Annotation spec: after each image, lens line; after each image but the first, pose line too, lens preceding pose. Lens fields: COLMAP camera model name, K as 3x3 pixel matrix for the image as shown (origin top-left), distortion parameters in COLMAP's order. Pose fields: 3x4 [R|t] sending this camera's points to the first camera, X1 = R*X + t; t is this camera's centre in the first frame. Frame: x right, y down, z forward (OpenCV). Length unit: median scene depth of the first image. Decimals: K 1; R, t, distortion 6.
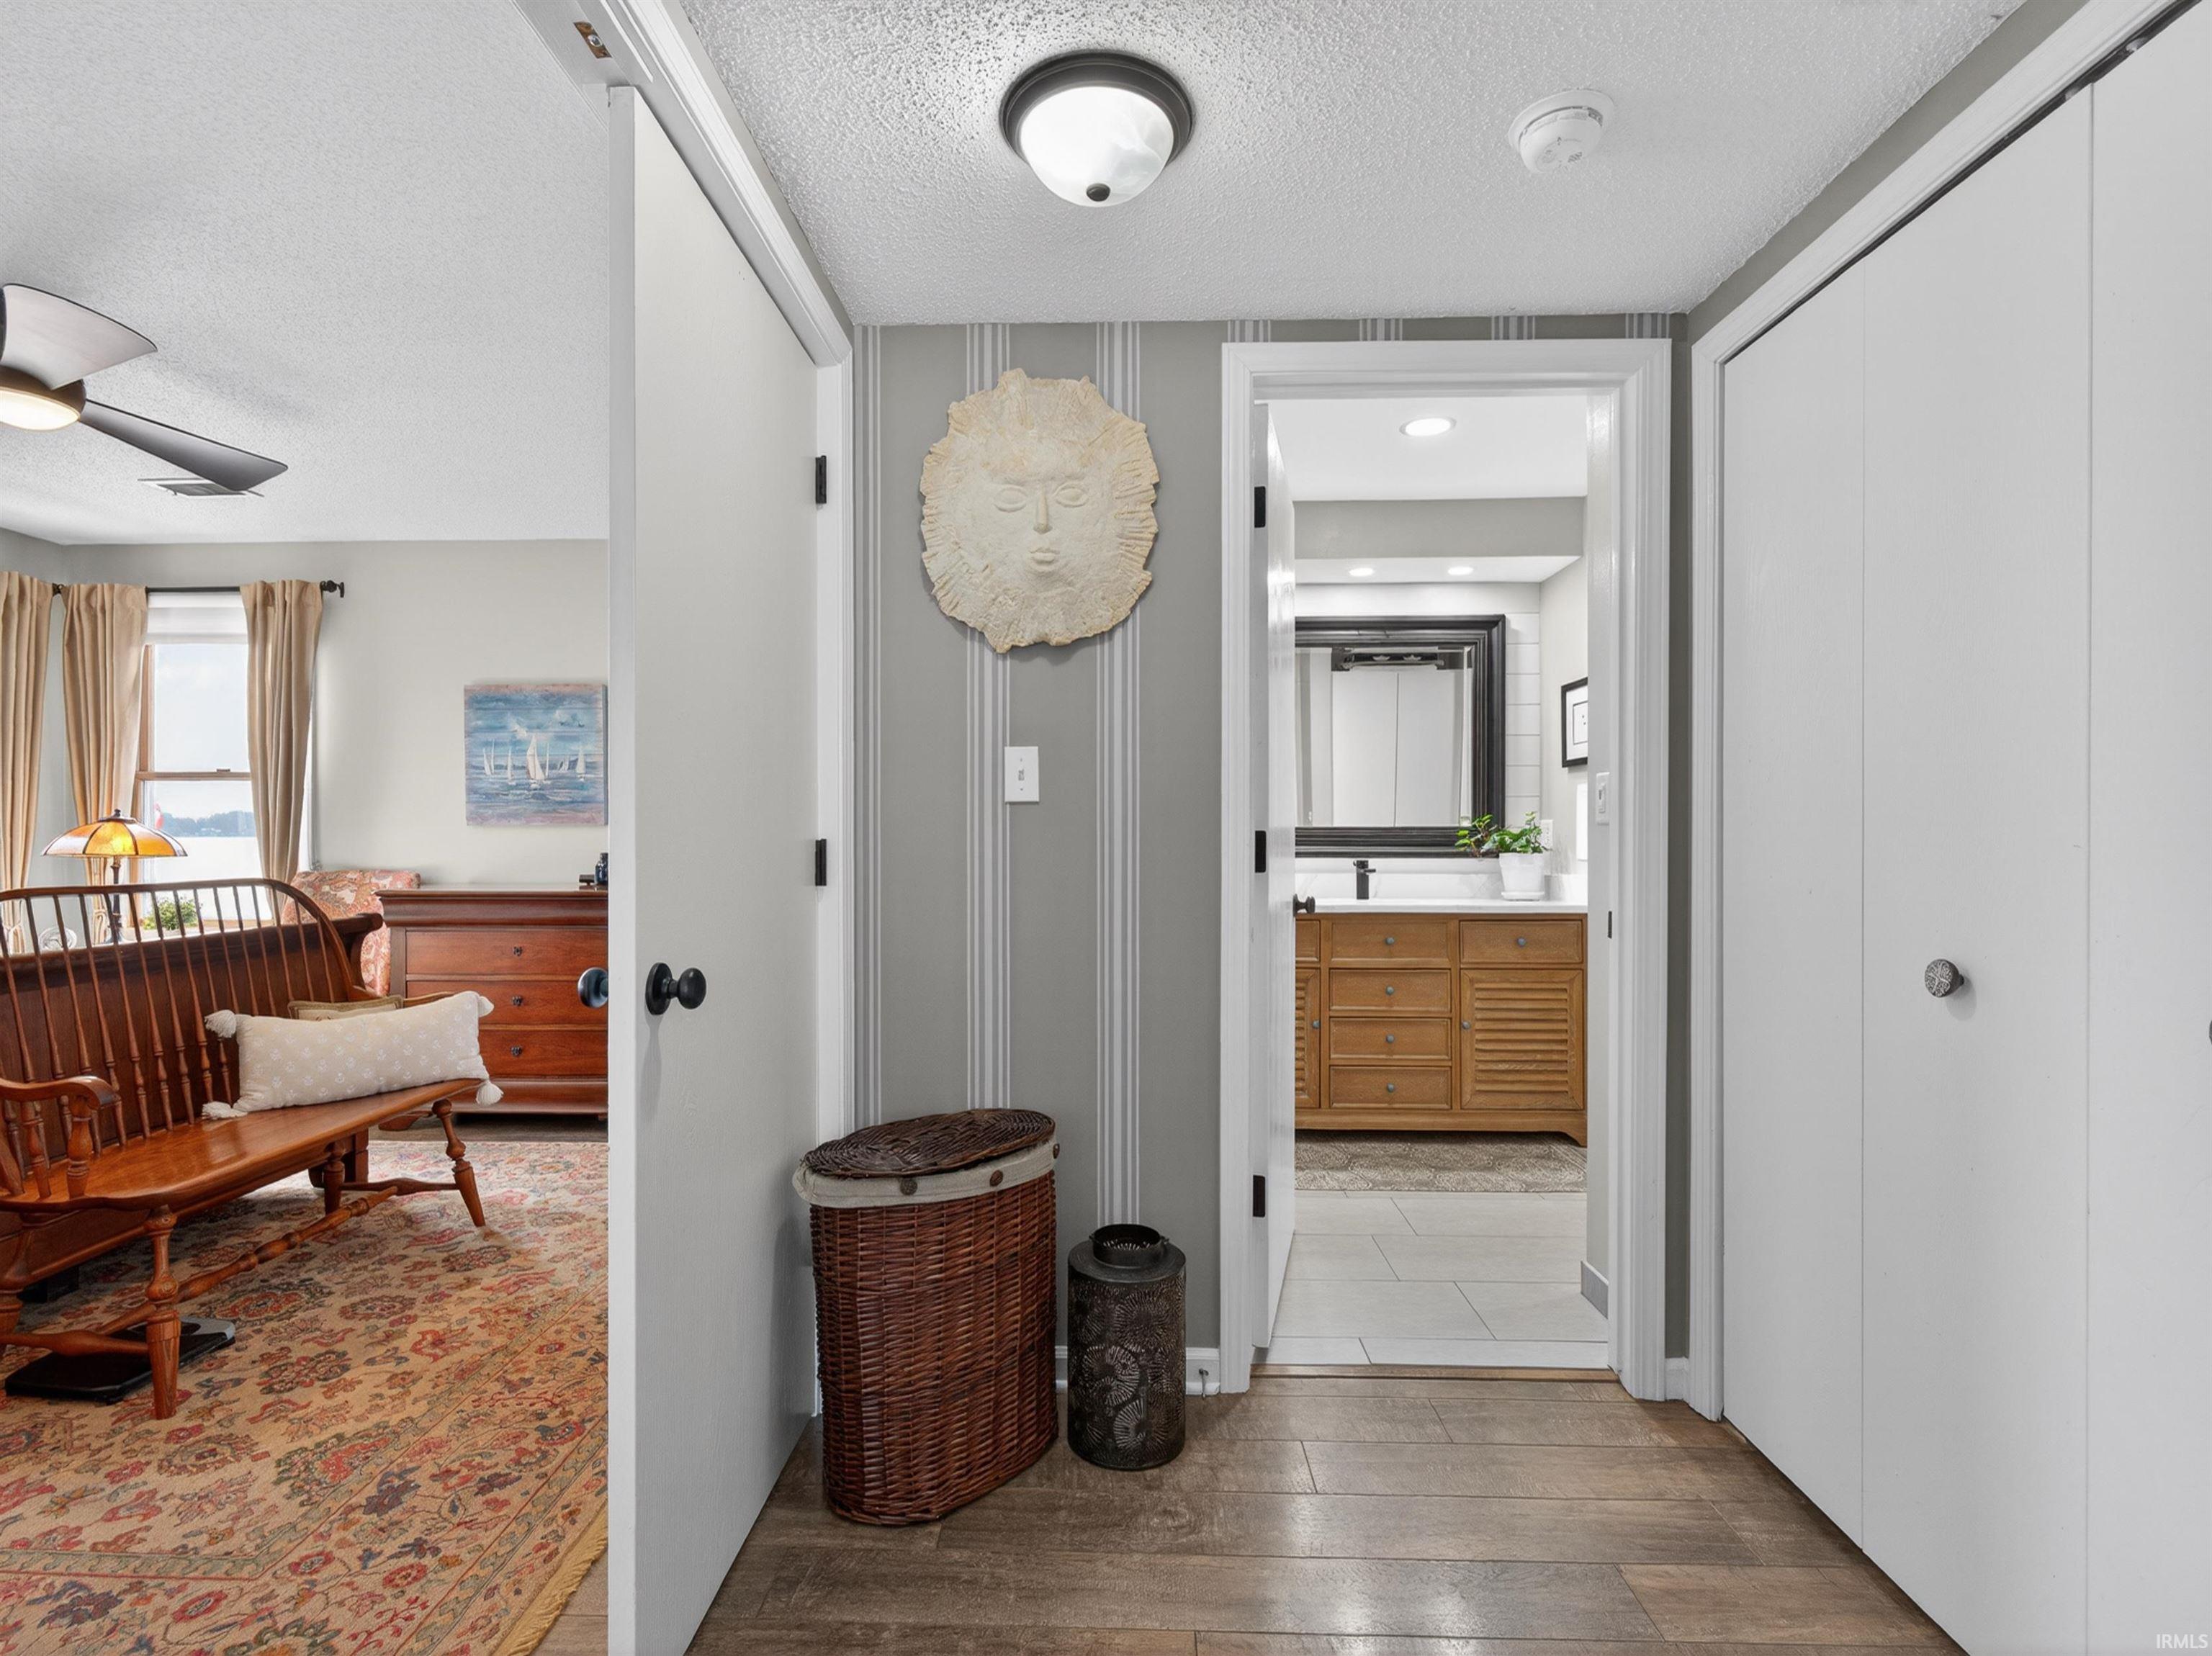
lens RADIAL K [[1056.9, 0, 1086.1], [0, 1056.9, 844.3], [0, 0, 1]] dist [-0.004600, -0.000571]
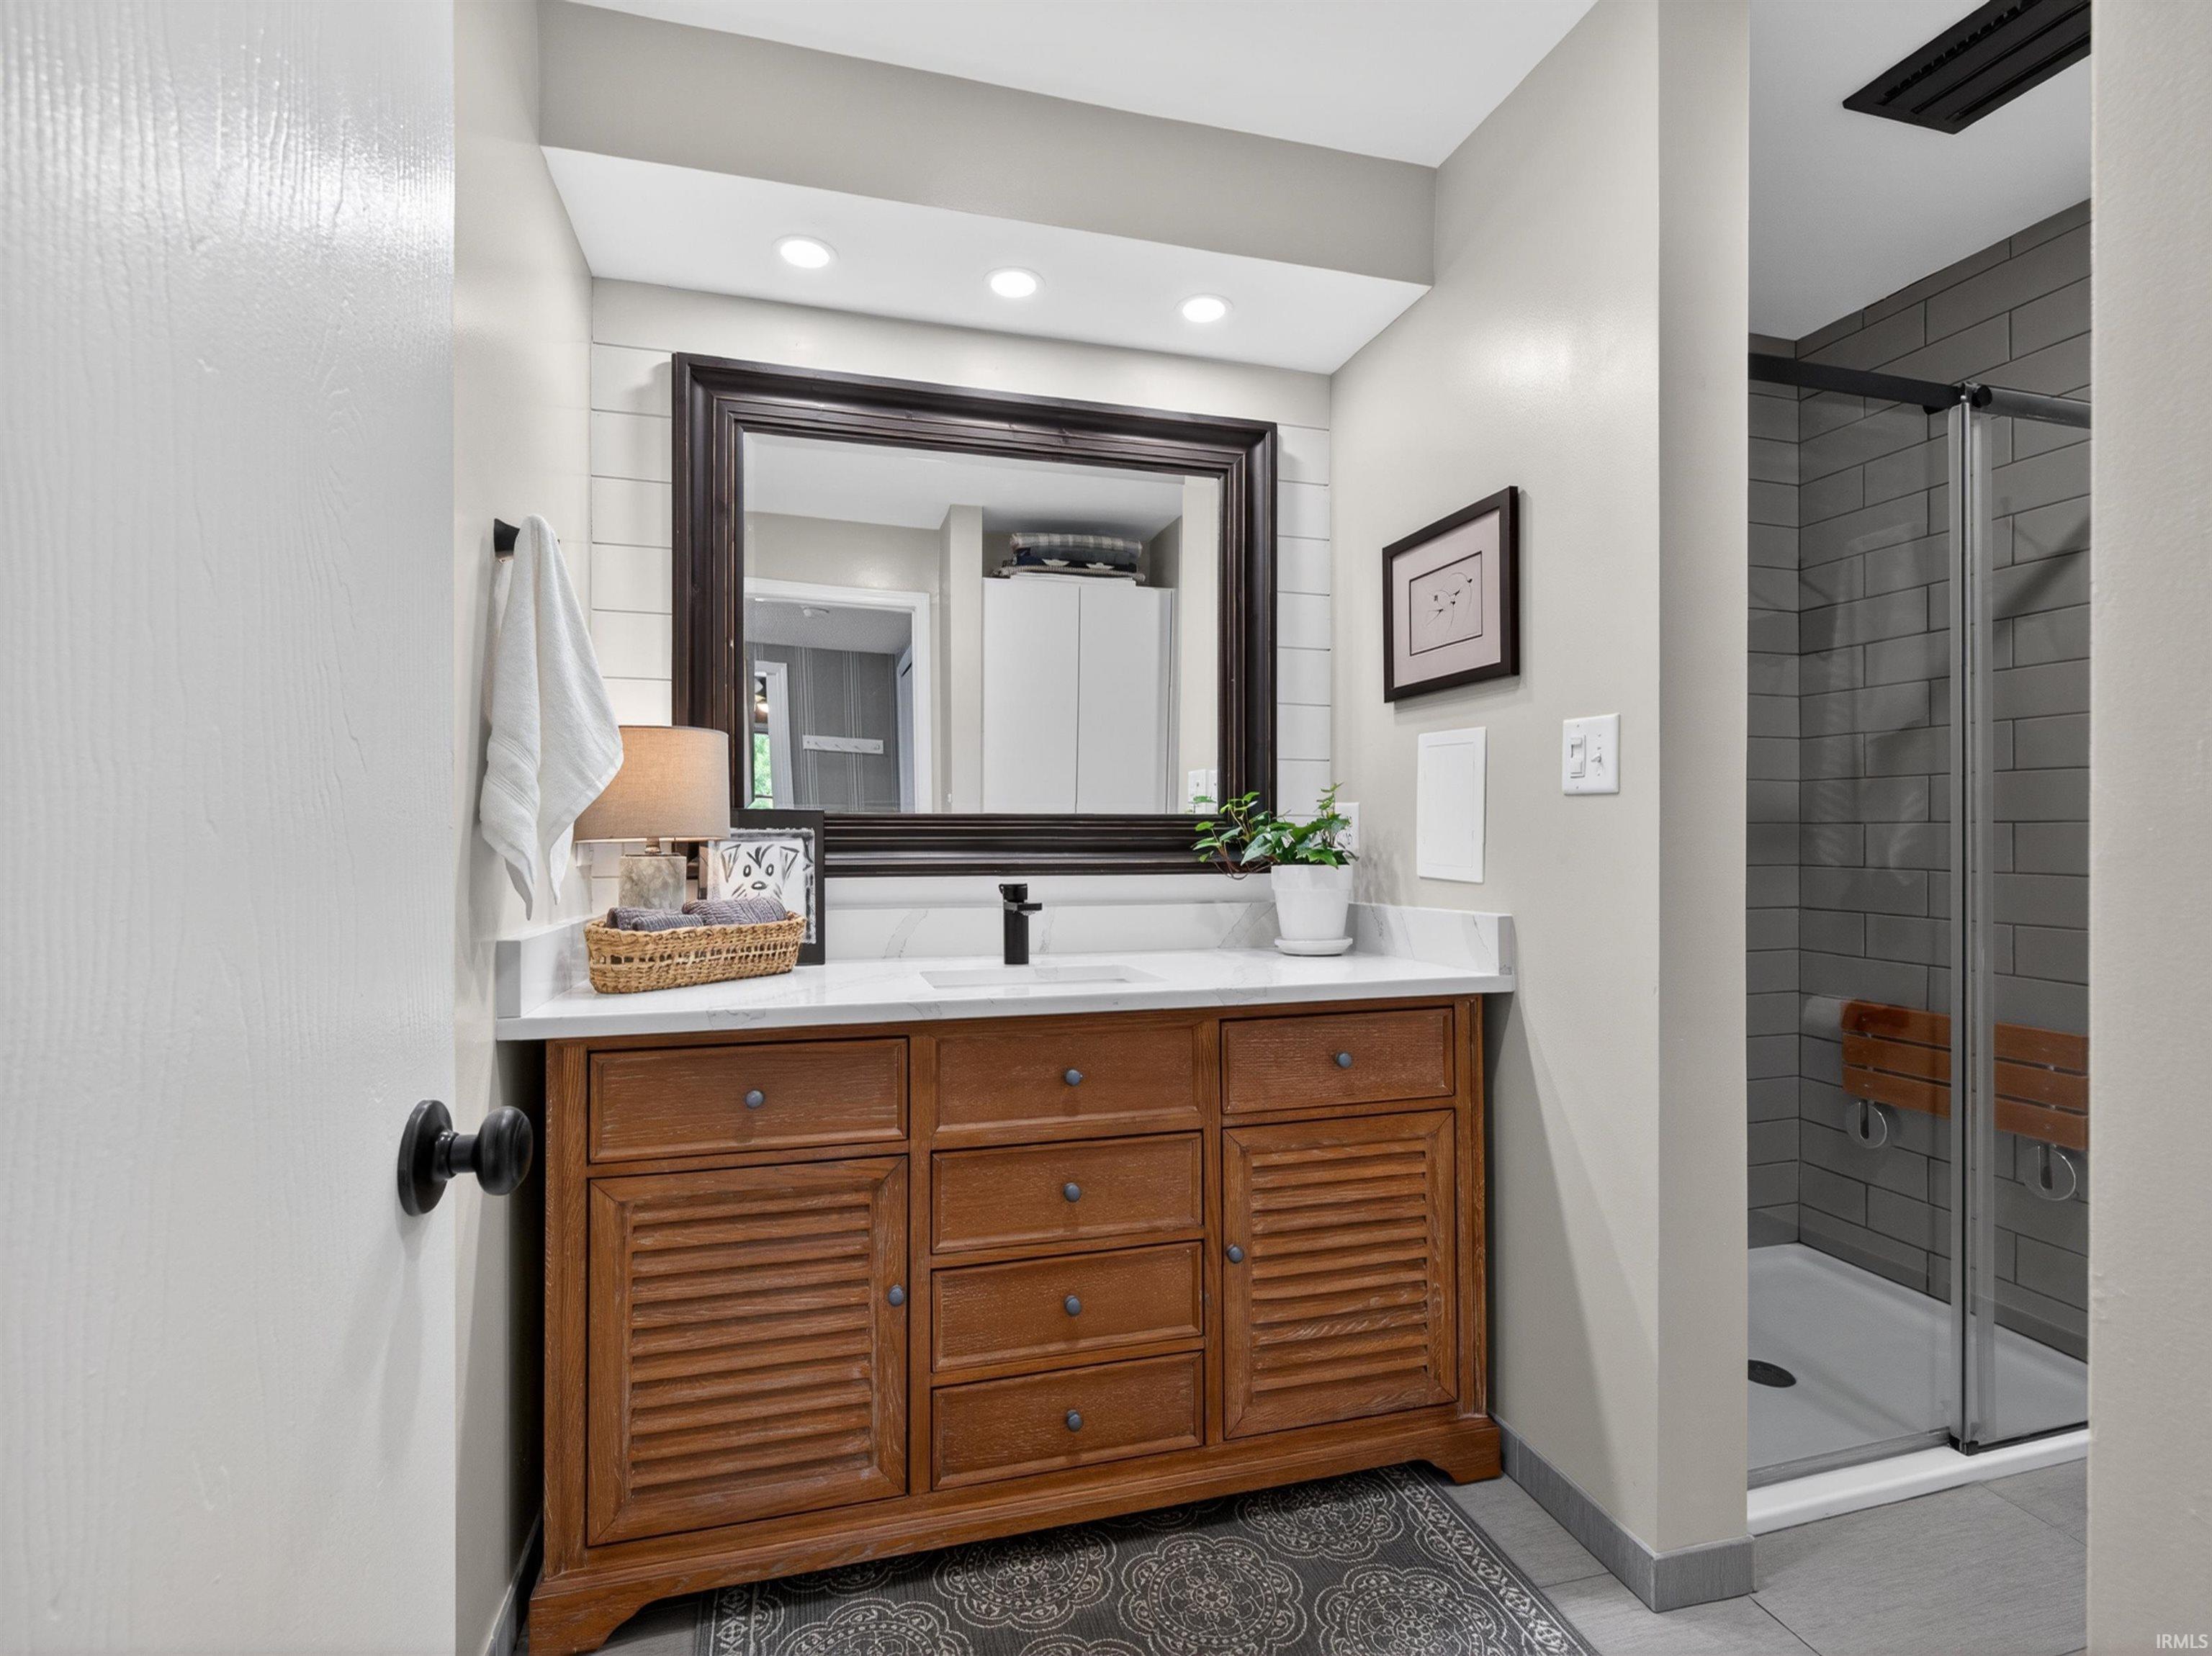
lens RADIAL K [[1056.9, 0, 1105.8], [0, 1056.9, 830.9], [0, 0, 1]] dist [-0.004600, -0.000571]
pose [[0.950239, 0.001536, 0.311517, 0.154495], [-0.000461, 0.999994, -0.003526, -0.006765], [-0.311521, 0.003207, 0.950234, 0.543830]]
